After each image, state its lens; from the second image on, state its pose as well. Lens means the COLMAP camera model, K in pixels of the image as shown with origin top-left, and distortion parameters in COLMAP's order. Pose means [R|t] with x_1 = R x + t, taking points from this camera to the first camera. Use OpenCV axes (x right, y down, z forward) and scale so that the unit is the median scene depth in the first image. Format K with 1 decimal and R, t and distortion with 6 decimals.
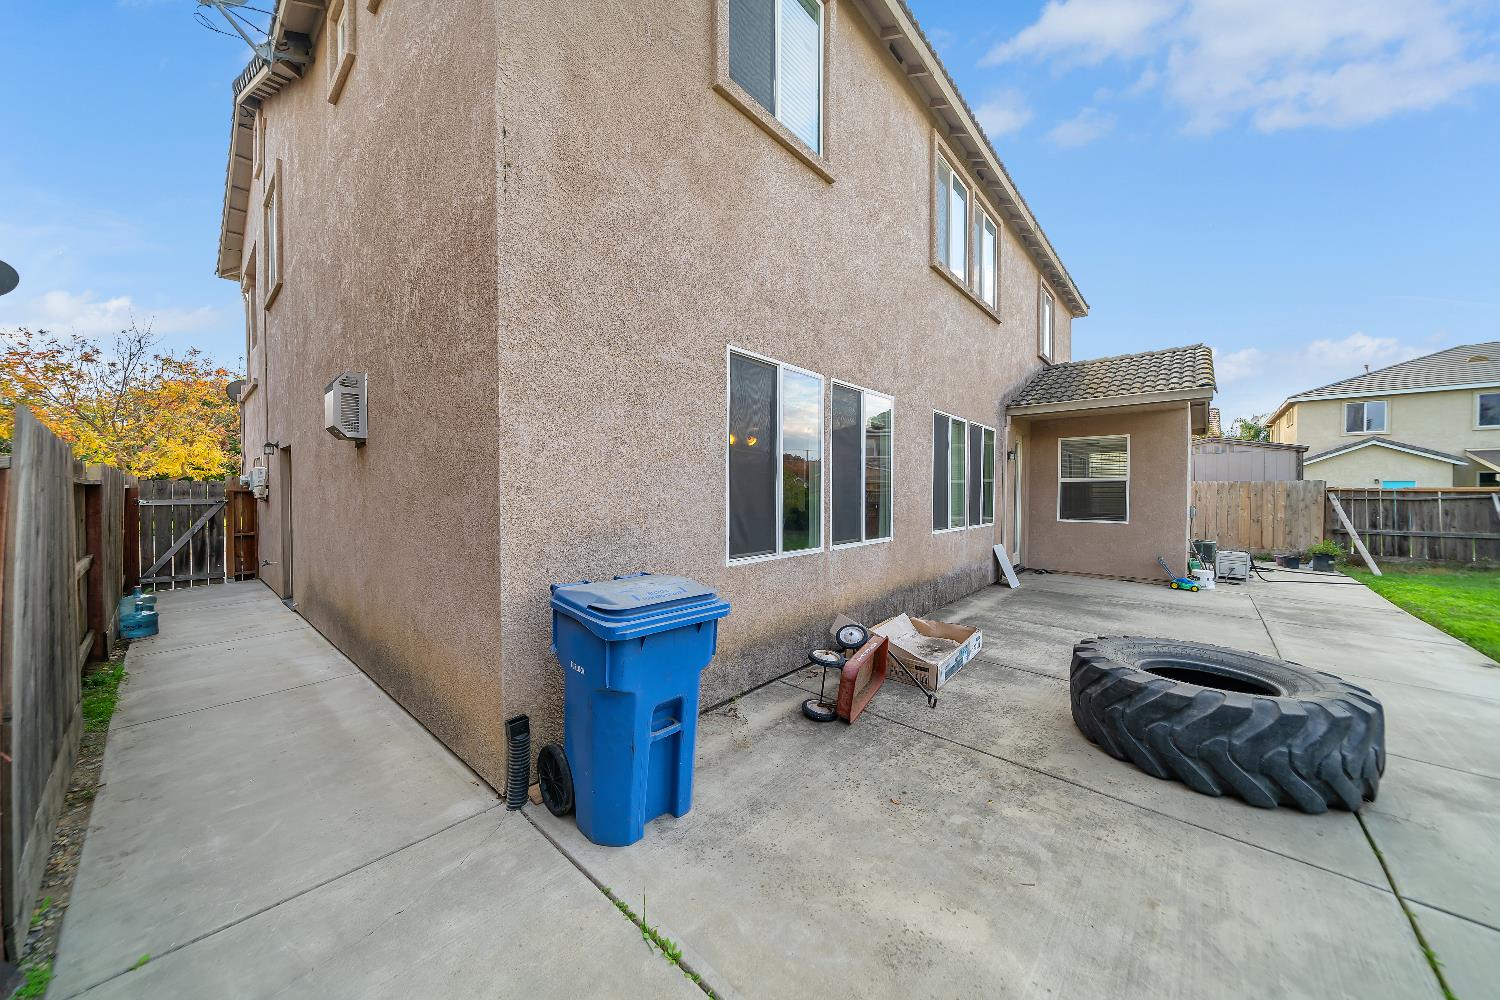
lens RADIAL K [[521.7, 0, 752.6], [0, 521.7, 500.6], [0, 0, 1]] dist [-0.003844, 0.000350]
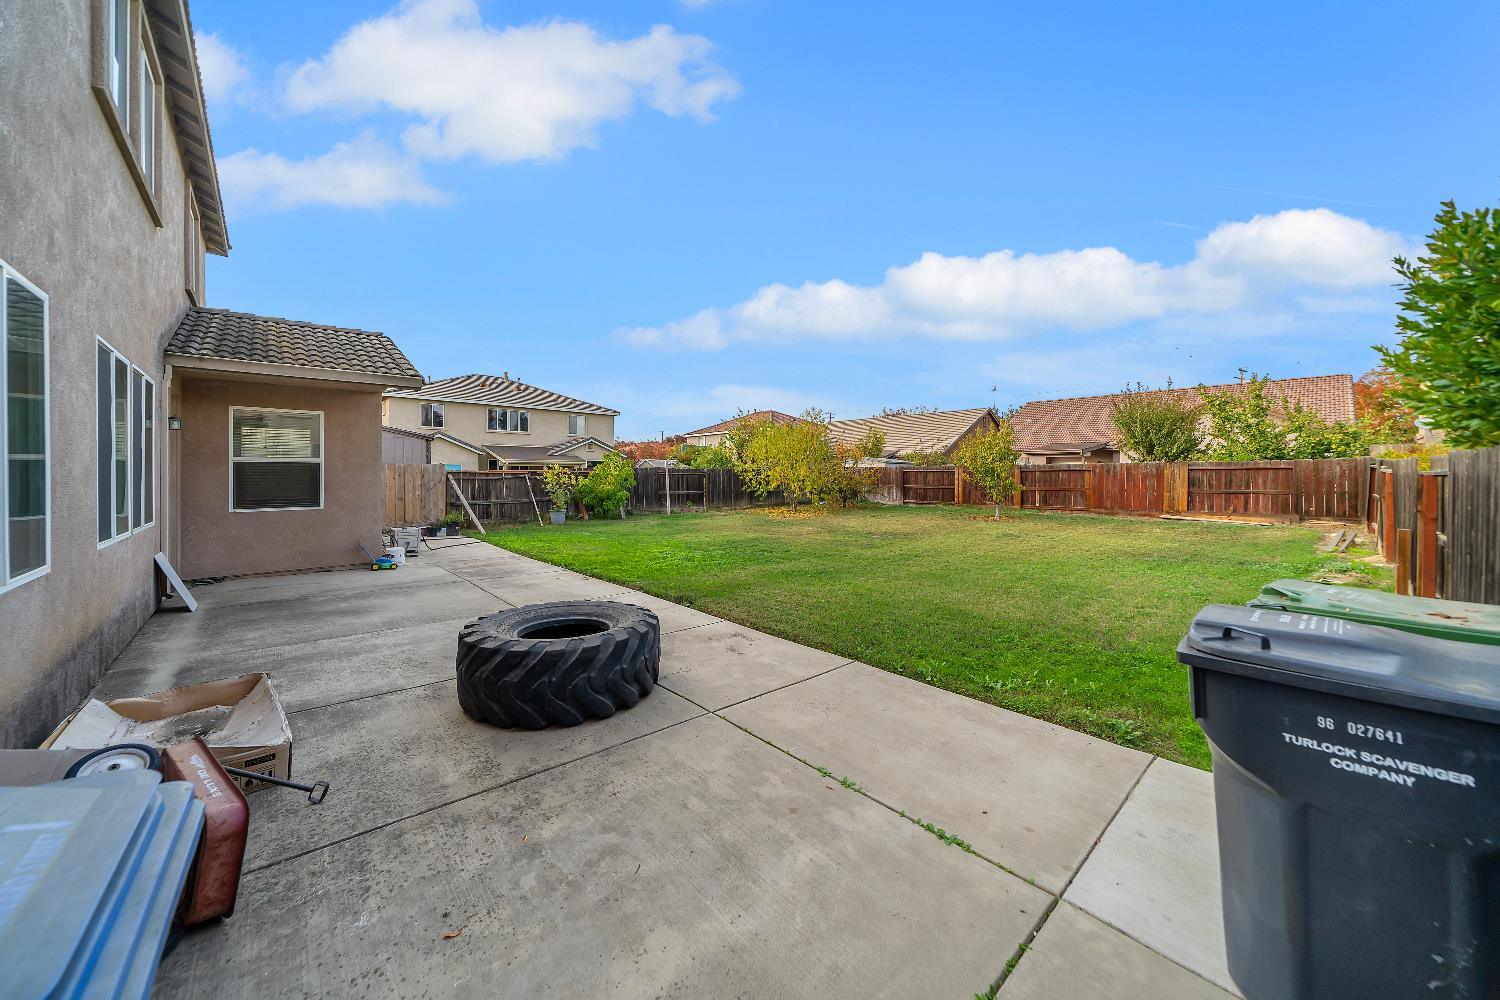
lens RADIAL K [[521.7, 0, 748.8], [0, 521.7, 475.3], [0, 0, 1]] dist [-0.003844, 0.000350]
pose [[0.118074, -0.005923, 0.992987, -0.106344], [0.016225, 0.999860, 0.004035, -0.006994], [-0.992872, 0.015635, 0.118153, 0.155545]]
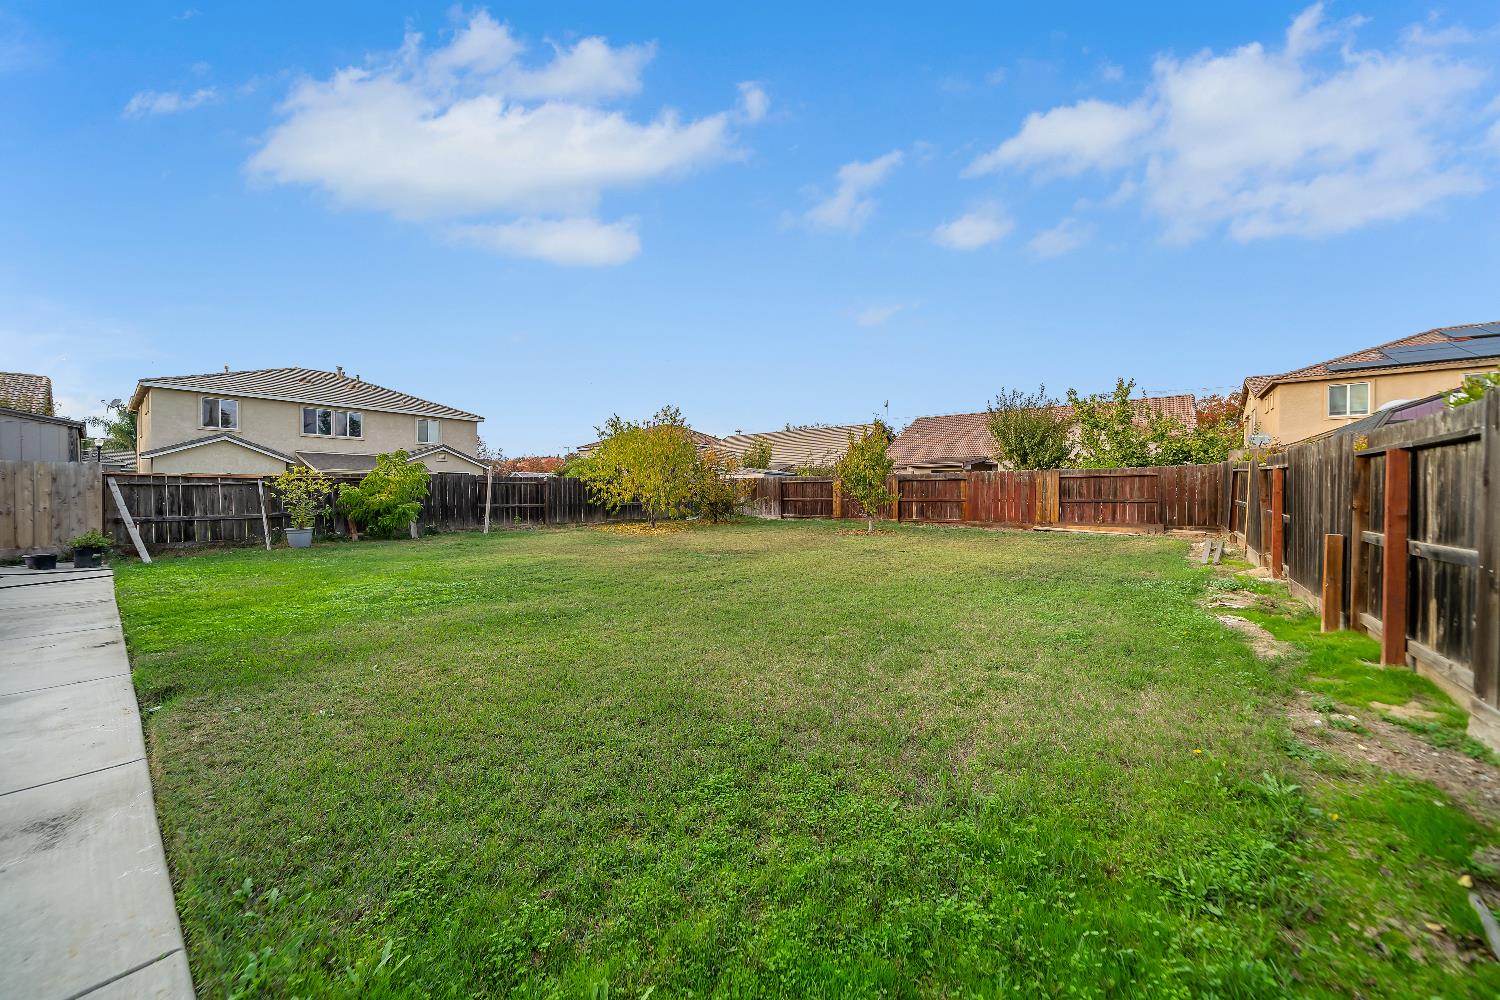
lens RADIAL K [[521.7, 0, 749.5], [0, 521.7, 492.9], [0, 0, 1]] dist [-0.003844, 0.000350]
pose [[-0.047709, -0.004776, 0.998850, 0.238229], [0.015569, 0.999864, 0.005524, 0.032436], [-0.998740, 0.015815, -0.047628, -0.067090]]
